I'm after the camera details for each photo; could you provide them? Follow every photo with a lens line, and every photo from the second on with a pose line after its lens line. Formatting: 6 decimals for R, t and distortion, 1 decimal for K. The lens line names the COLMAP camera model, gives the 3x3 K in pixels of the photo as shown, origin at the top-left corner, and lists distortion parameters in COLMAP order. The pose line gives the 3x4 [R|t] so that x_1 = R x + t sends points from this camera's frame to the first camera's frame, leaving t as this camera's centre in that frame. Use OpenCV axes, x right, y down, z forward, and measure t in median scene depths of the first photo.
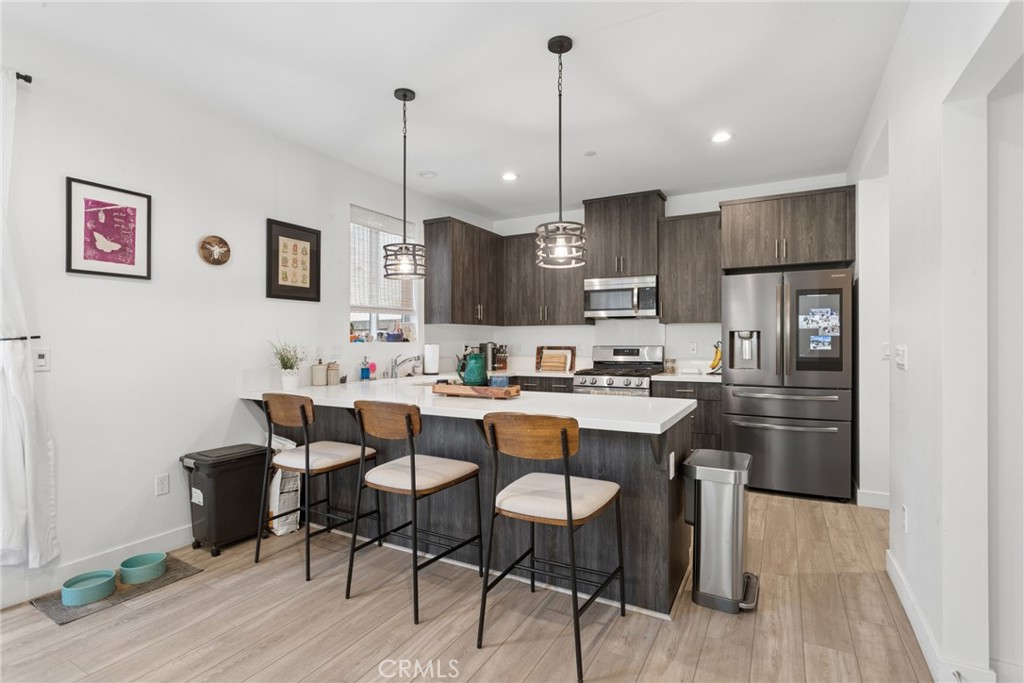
lens RADIAL K [[497.8, 0, 515.6], [0, 497.8, 340.9], [0, 0, 1]] dist [-0.016757, 0.008898]
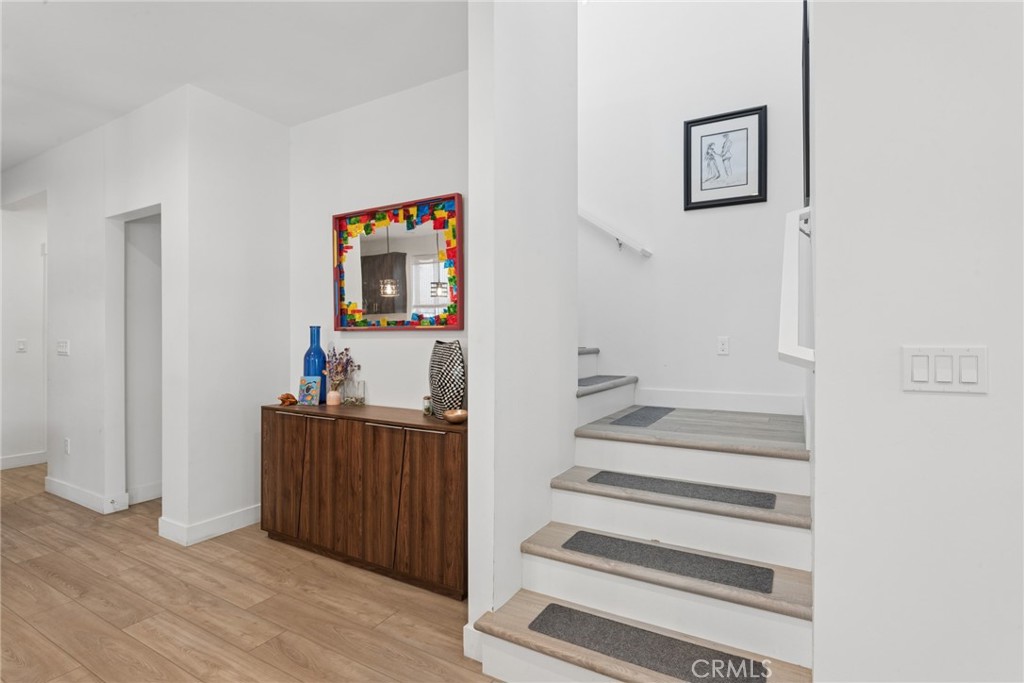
lens RADIAL K [[497.8, 0, 510.3], [0, 497.8, 337.8], [0, 0, 1]] dist [-0.016757, 0.008898]
pose [[0.017646, 0.003133, 0.999839, -0.516461], [0.000826, 0.999995, -0.003148, 0.004247], [-0.999844, 0.000881, 0.017644, -0.313003]]
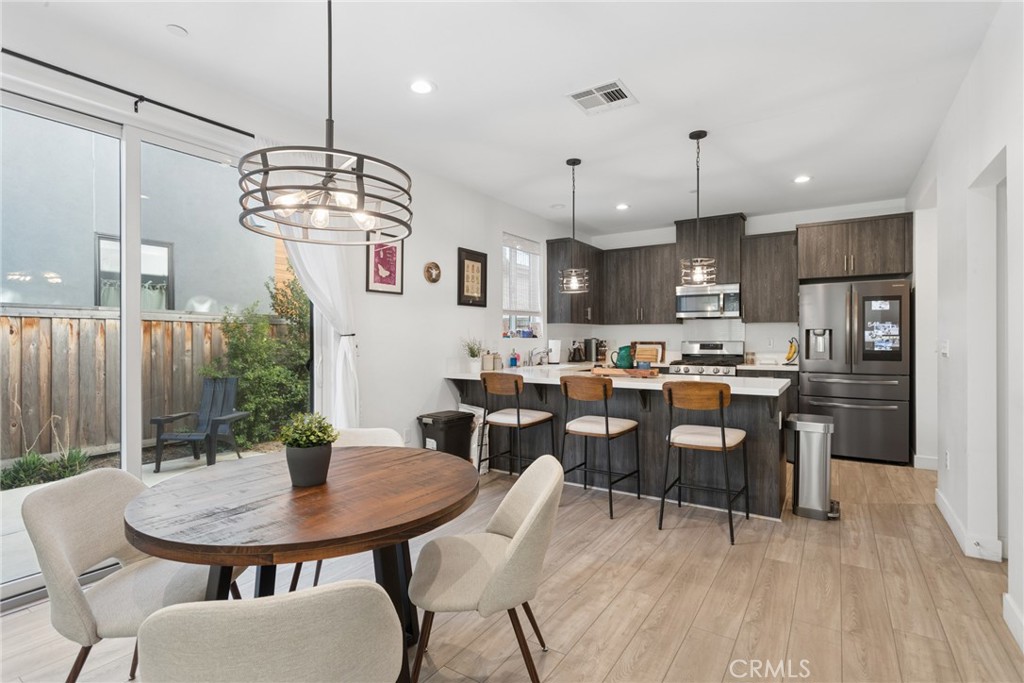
lens RADIAL K [[497.8, 0, 514.6], [0, 497.8, 337.1], [0, 0, 1]] dist [-0.016757, 0.008898]
pose [[0.996703, 0.000833, -0.081128, -0.220784], [-0.000938, 0.999999, -0.001249, 0.002246], [0.081127, 0.001321, 0.996703, -0.336092]]
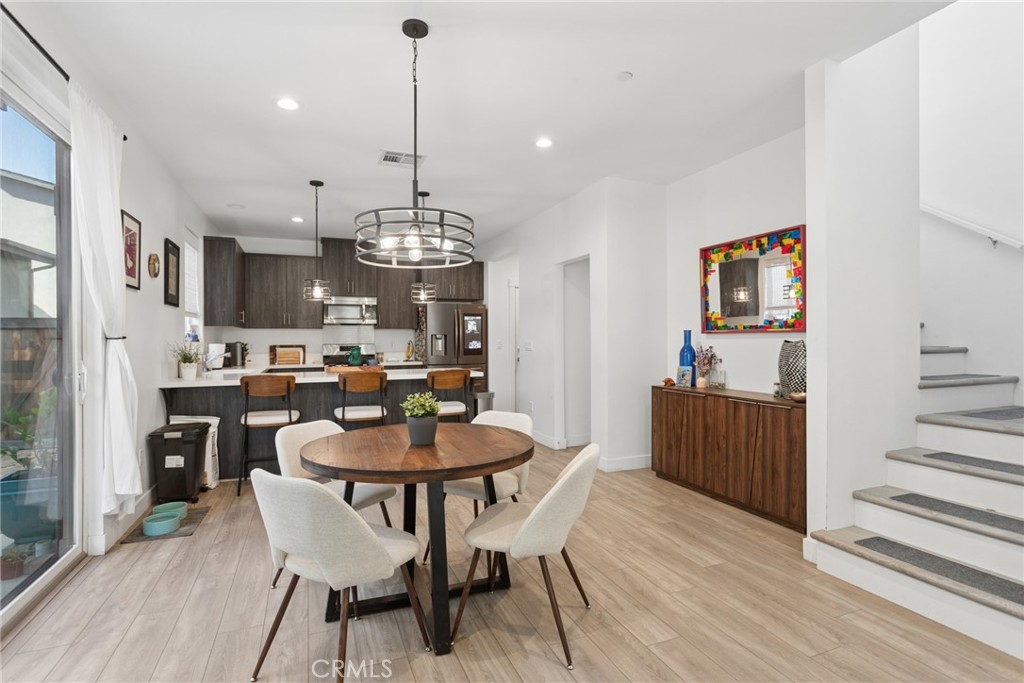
lens RADIAL K [[497.8, 0, 517.3], [0, 497.8, 340.8], [0, 0, 1]] dist [-0.016757, 0.008898]
pose [[0.624904, -0.002252, 0.780698, -0.847738], [0.004306, 0.999991, -0.000563, 0.005323], [-0.780689, 0.003714, 0.624908, -0.385170]]
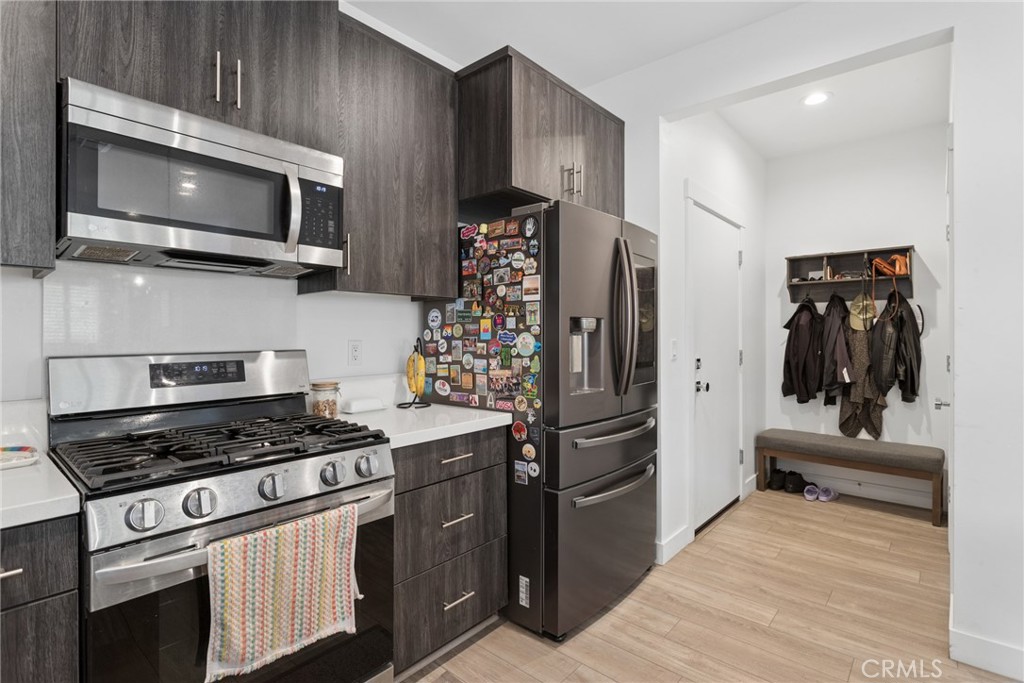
lens RADIAL K [[497.8, 0, 507.6], [0, 497.8, 336.7], [0, 0, 1]] dist [-0.016757, 0.008898]
pose [[0.216122, -0.001759, 0.976365, -0.062789], [-0.002943, 0.999993, 0.002453, -0.002057], [-0.976362, -0.003404, 0.216115, 1.066657]]
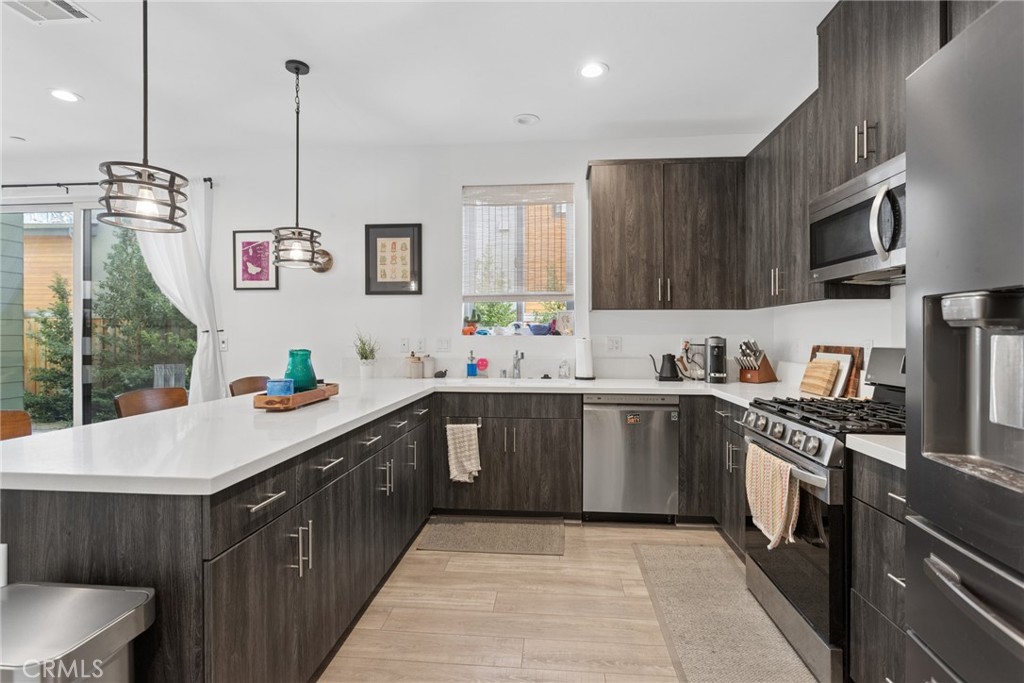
lens RADIAL K [[497.8, 0, 515.5], [0, 497.8, 338.0], [0, 0, 1]] dist [-0.016757, 0.008898]
pose [[0.395099, 0.010992, -0.918573, 0.634782], [-0.003364, 0.999939, 0.010519, -0.001961], [0.918632, -0.001066, 0.395112, 0.812616]]
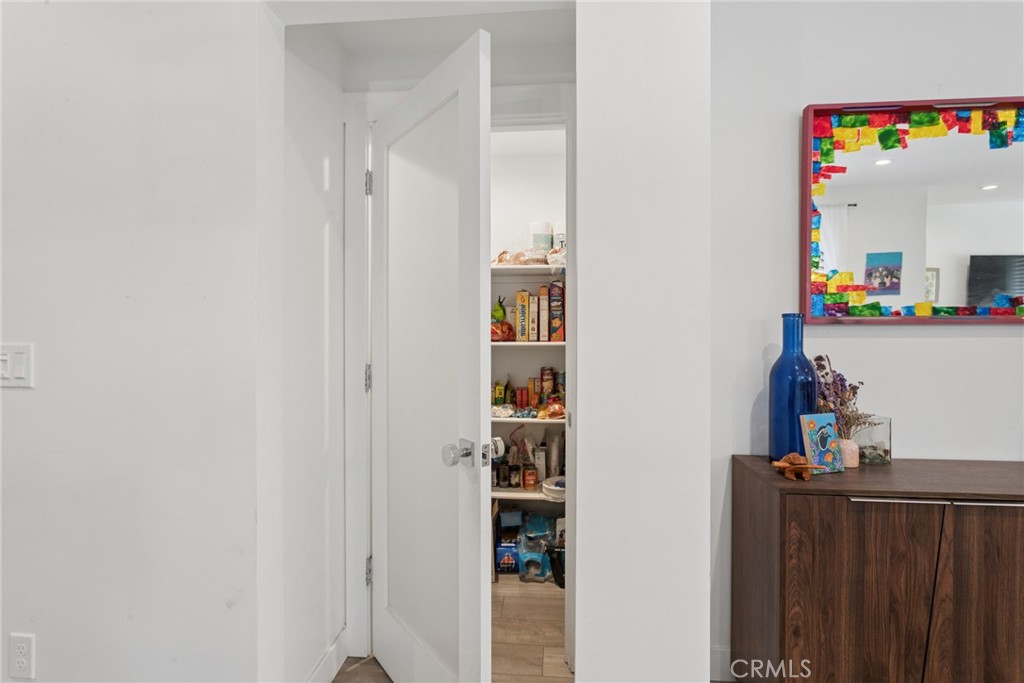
lens RADIAL K [[497.8, 0, 514.0], [0, 497.8, 334.4], [0, 0, 1]] dist [-0.016757, 0.008898]
pose [[-0.405518, 0.003081, 0.914082, 0.042092], [0.000698, 0.999995, -0.003061, 0.000418], [-0.914087, -0.000603, -0.405518, 0.449288]]
